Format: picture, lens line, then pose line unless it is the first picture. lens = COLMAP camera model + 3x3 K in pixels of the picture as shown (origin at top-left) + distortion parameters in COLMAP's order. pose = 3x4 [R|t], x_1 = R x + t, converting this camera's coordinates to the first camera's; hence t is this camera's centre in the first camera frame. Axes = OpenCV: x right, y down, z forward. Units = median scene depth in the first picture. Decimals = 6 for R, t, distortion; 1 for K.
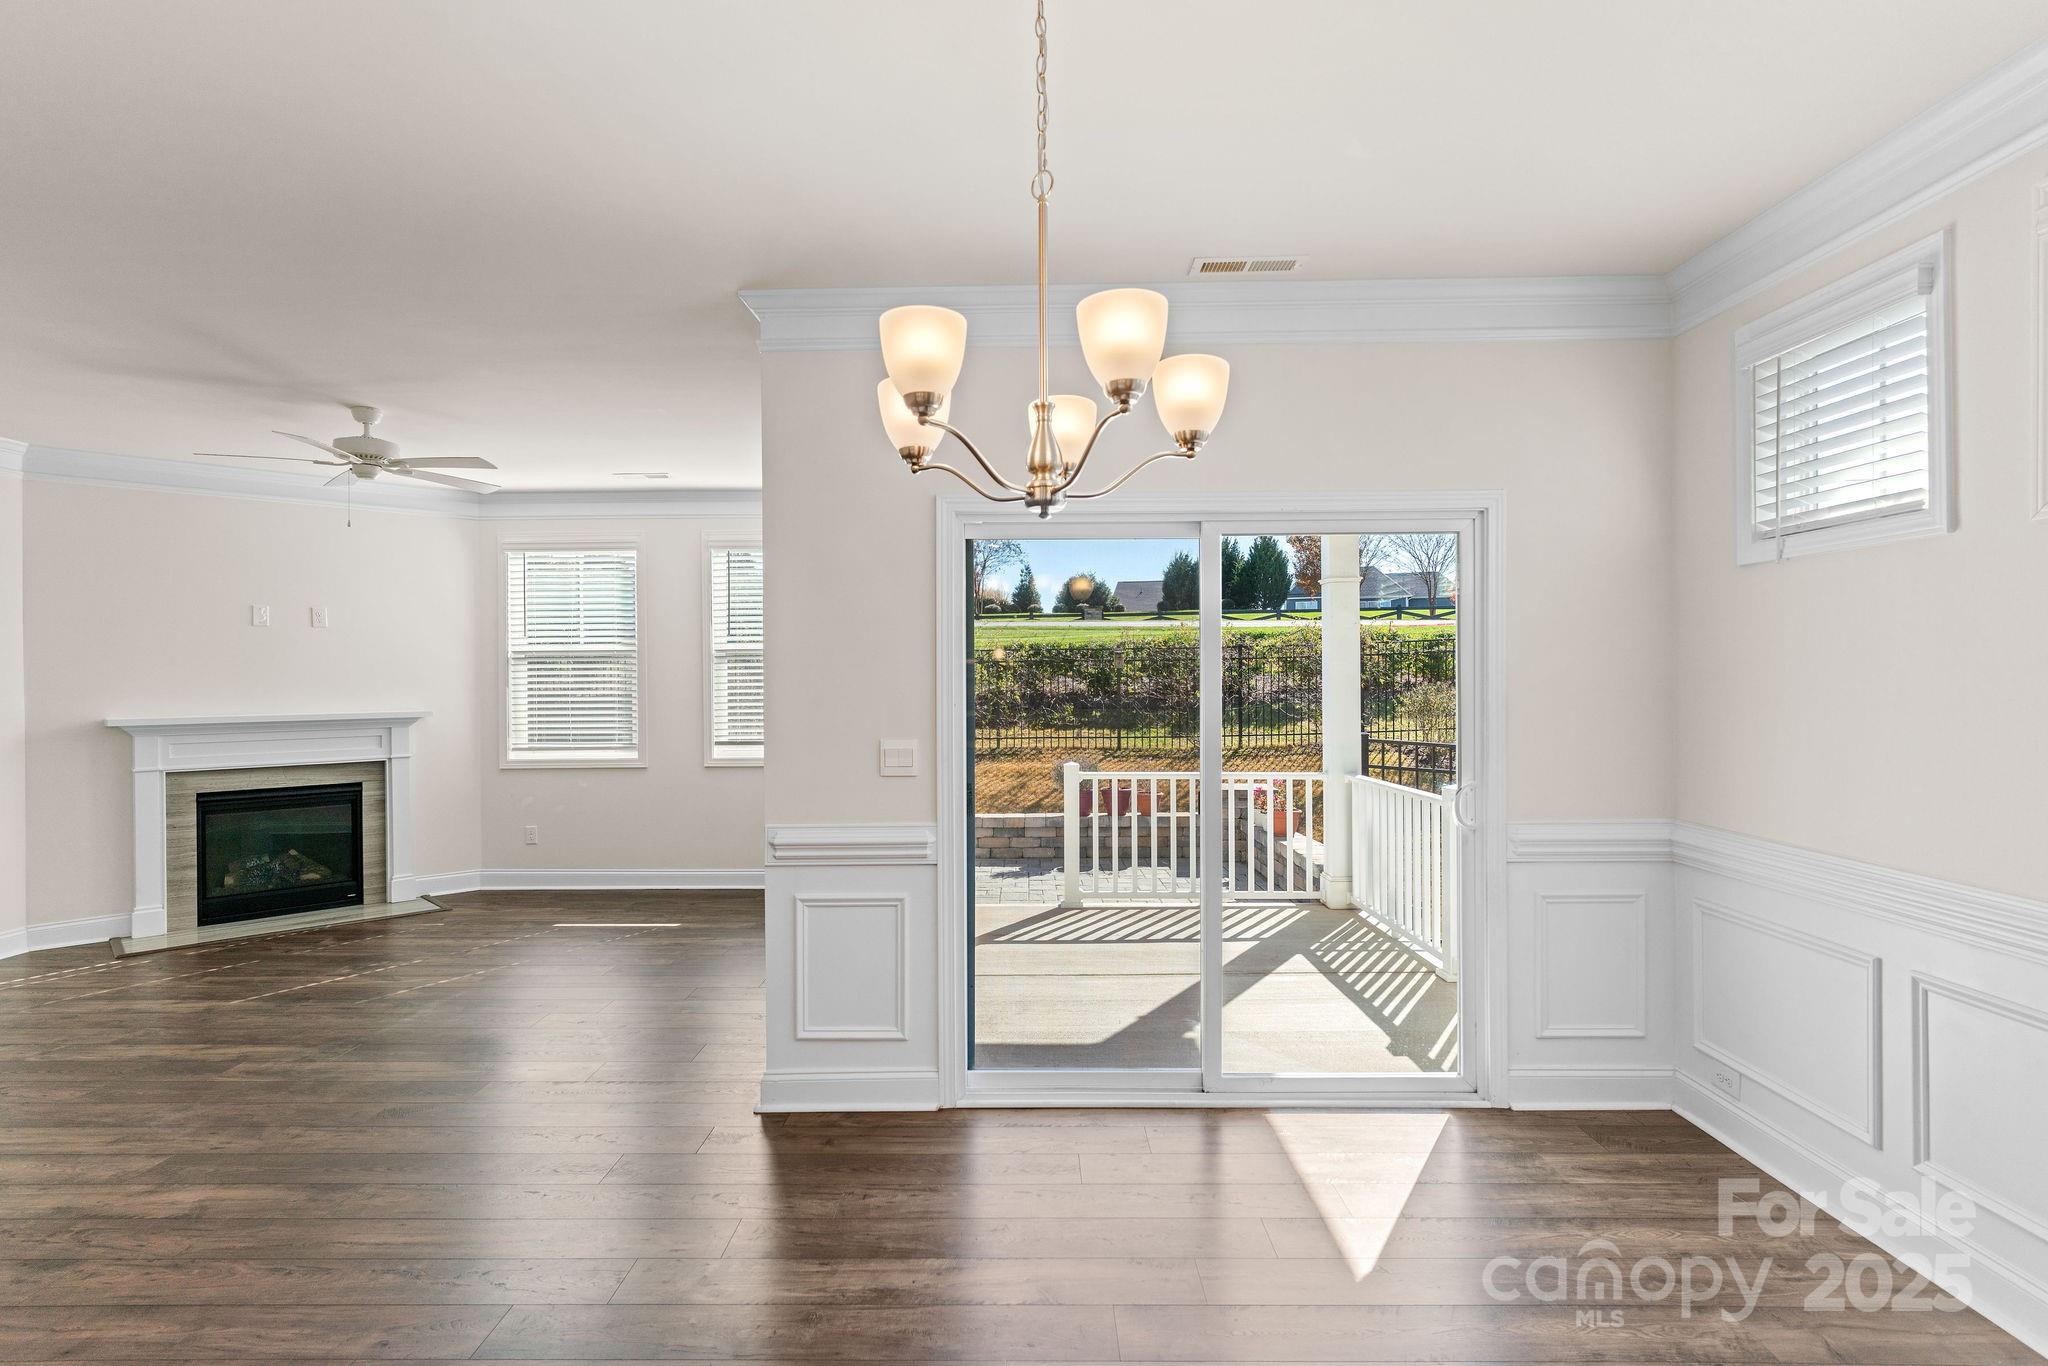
lens RADIAL K [[1040.0, 0, 1014.5], [0, 1040.0, 679.8], [0, 0, 1]] dist [-0.002683, 0.001413]
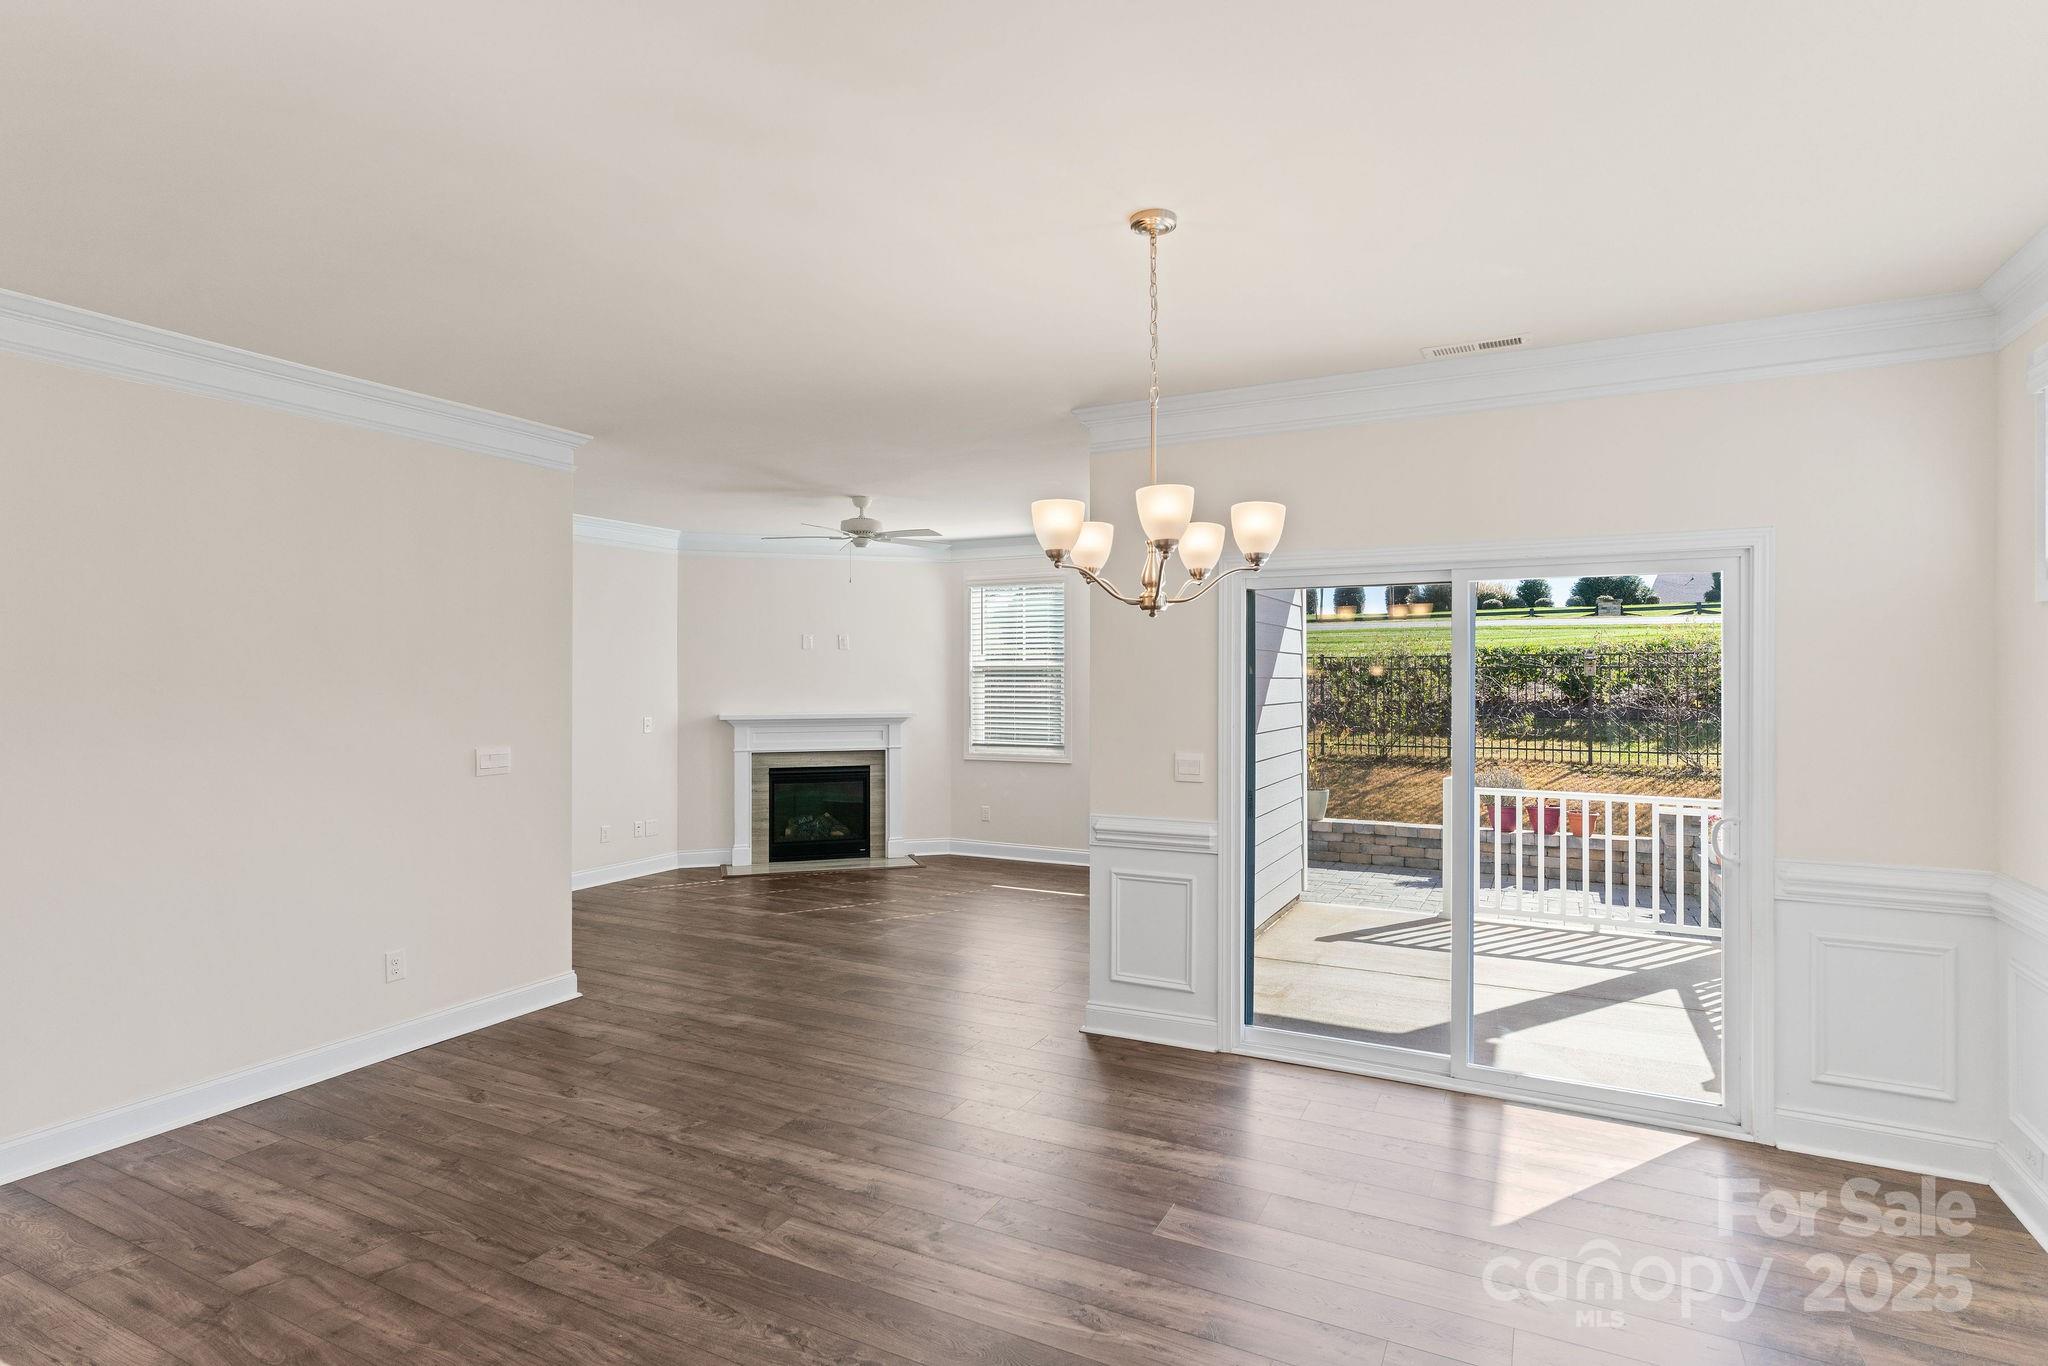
lens RADIAL K [[1040.0, 0, 1014.5], [0, 1040.0, 679.8], [0, 0, 1]] dist [-0.002683, 0.001413]
pose [[0.895065, 0.007993, -0.445864, 0.146441], [-0.007170, 0.999968, 0.003532, -0.019133], [0.445878, 0.000036, 0.895094, -0.123056]]
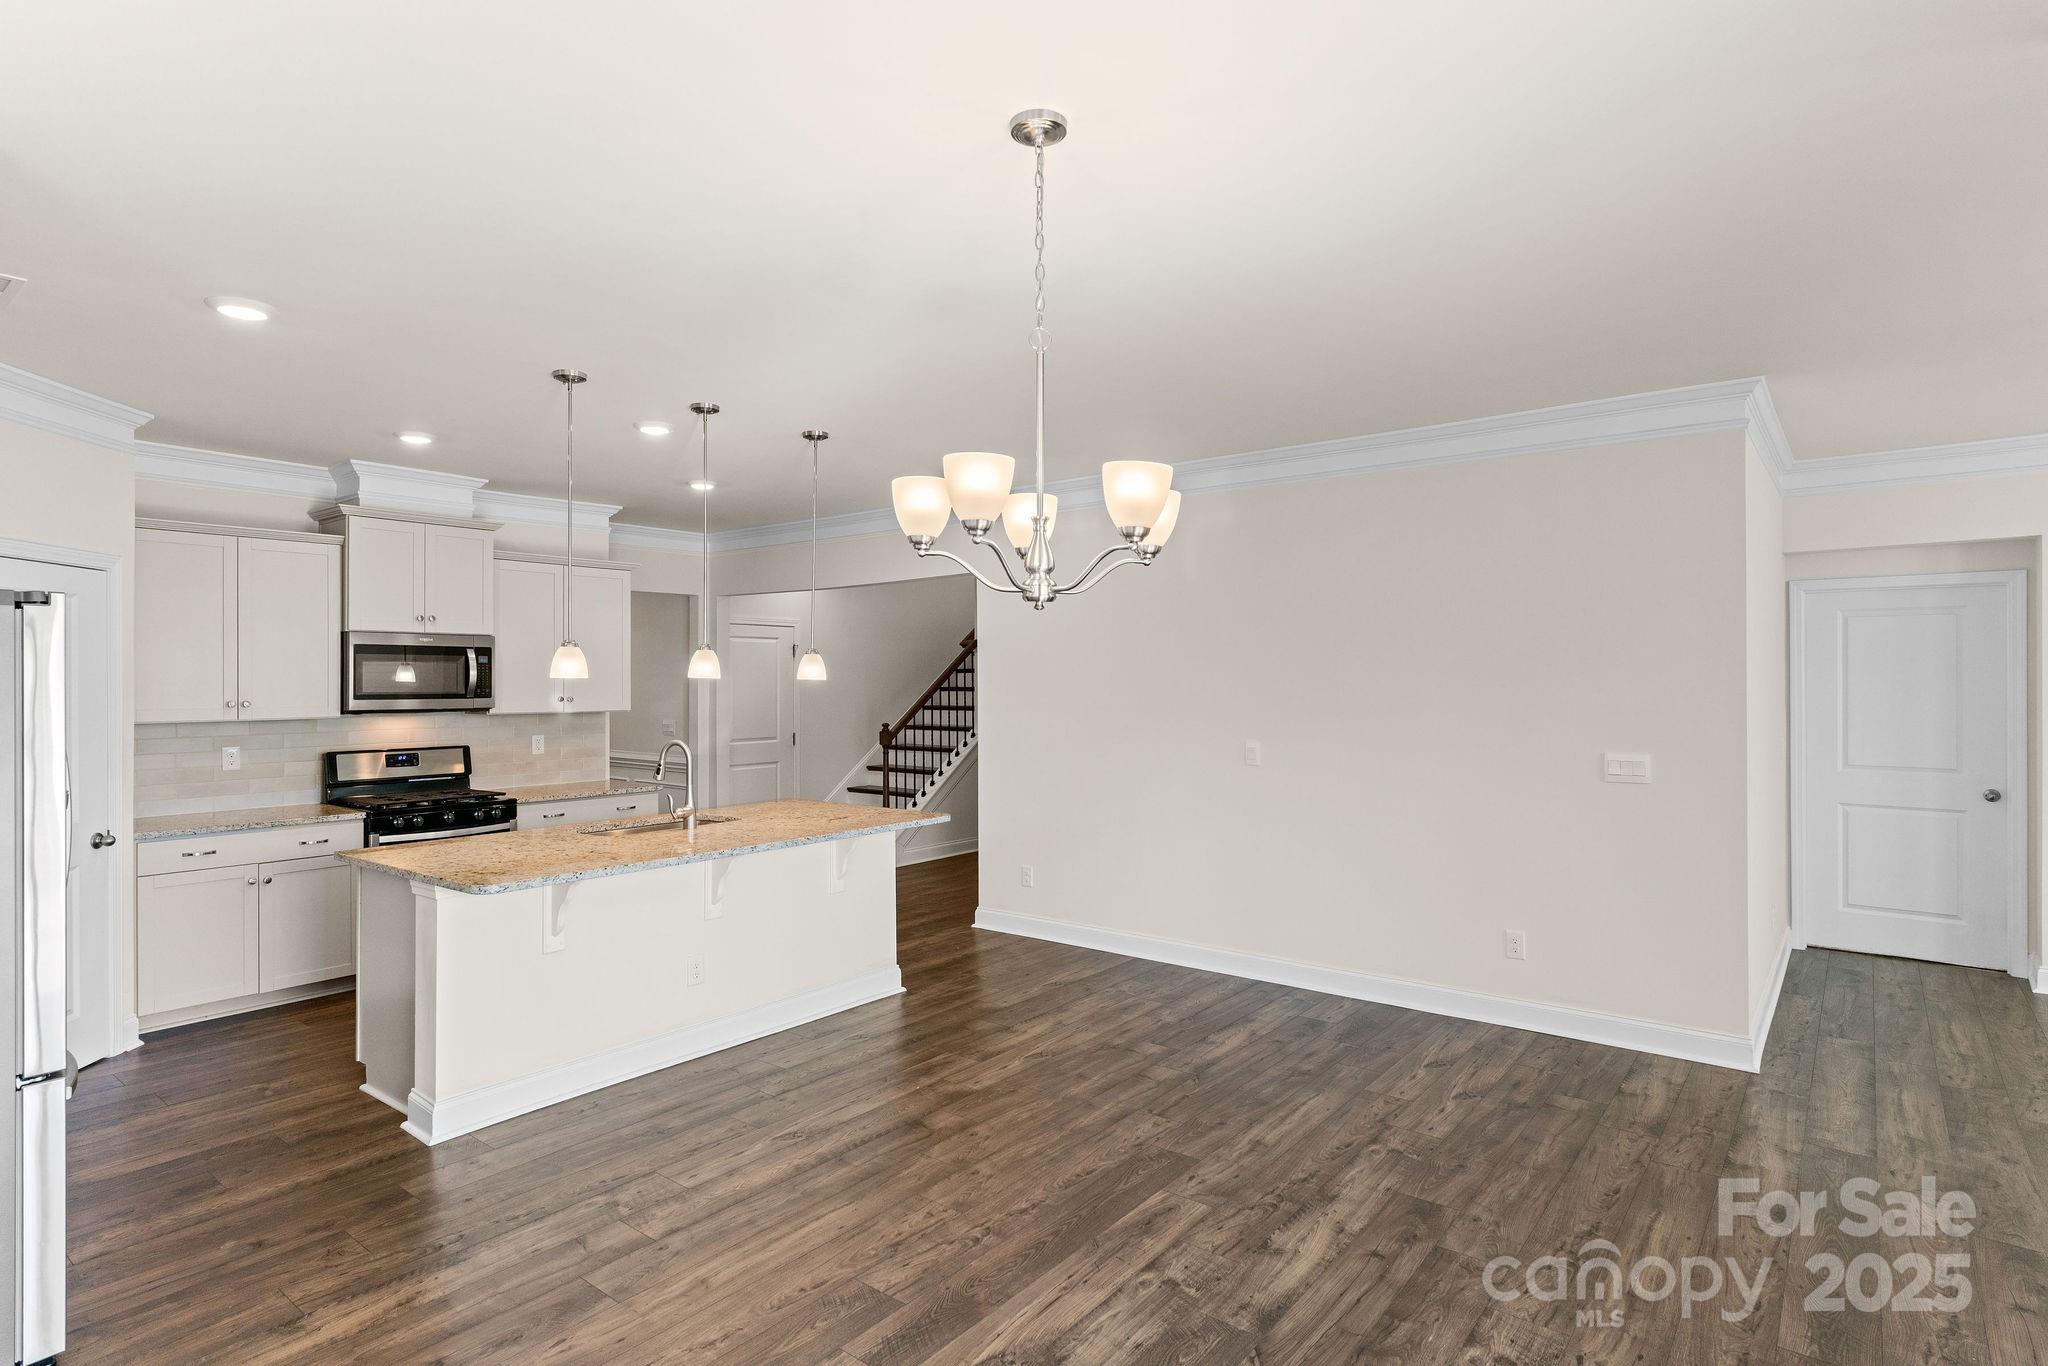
lens RADIAL K [[1066.1, 0, 1024.7], [0, 1066.1, 665.9], [0, 0, 1]] dist [-0.000837, 0.001591]
pose [[-0.606154, 0.000131, -0.795347, 0.303113], [0.008139, 0.999949, -0.006038, -0.023567], [0.795305, -0.010133, -0.606124, 0.513140]]
